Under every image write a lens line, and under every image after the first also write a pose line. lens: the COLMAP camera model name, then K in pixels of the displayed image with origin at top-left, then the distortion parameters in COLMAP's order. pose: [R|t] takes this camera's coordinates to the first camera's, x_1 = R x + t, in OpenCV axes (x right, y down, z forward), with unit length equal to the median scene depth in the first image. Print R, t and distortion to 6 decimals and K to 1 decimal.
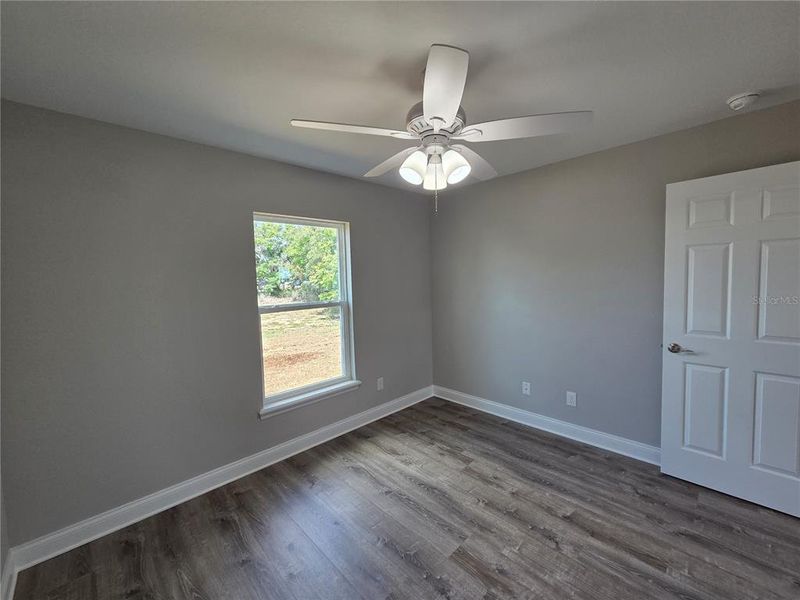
lens RADIAL K [[328.4, 0, 394.6], [0, 328.4, 297.0], [0, 0, 1]] dist [0.002898, -0.000460]
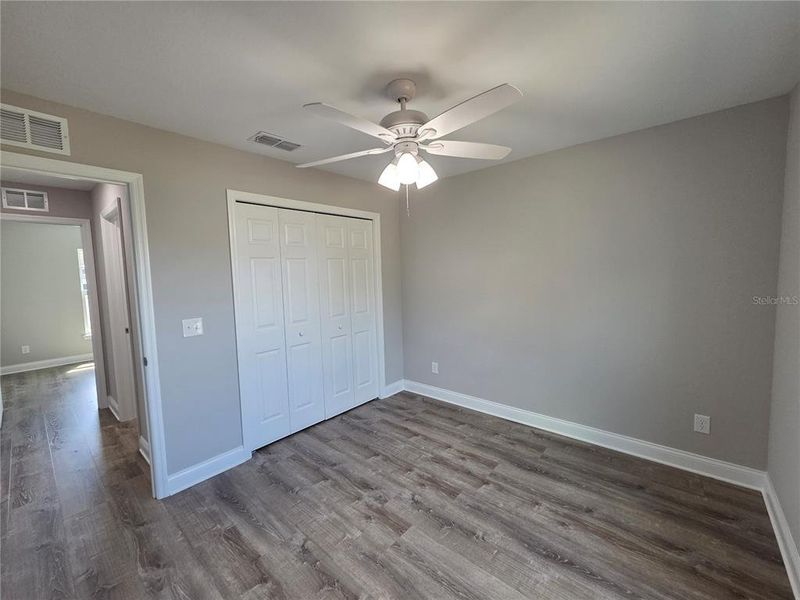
lens RADIAL K [[328.4, 0, 395.0], [0, 328.4, 297.9], [0, 0, 1]] dist [0.002898, -0.000460]
pose [[-0.994610, 0.063949, -0.081621, 0.195298], [0.051209, 0.987417, 0.149615, -0.094997], [0.090161, 0.144629, -0.985370, 1.472230]]
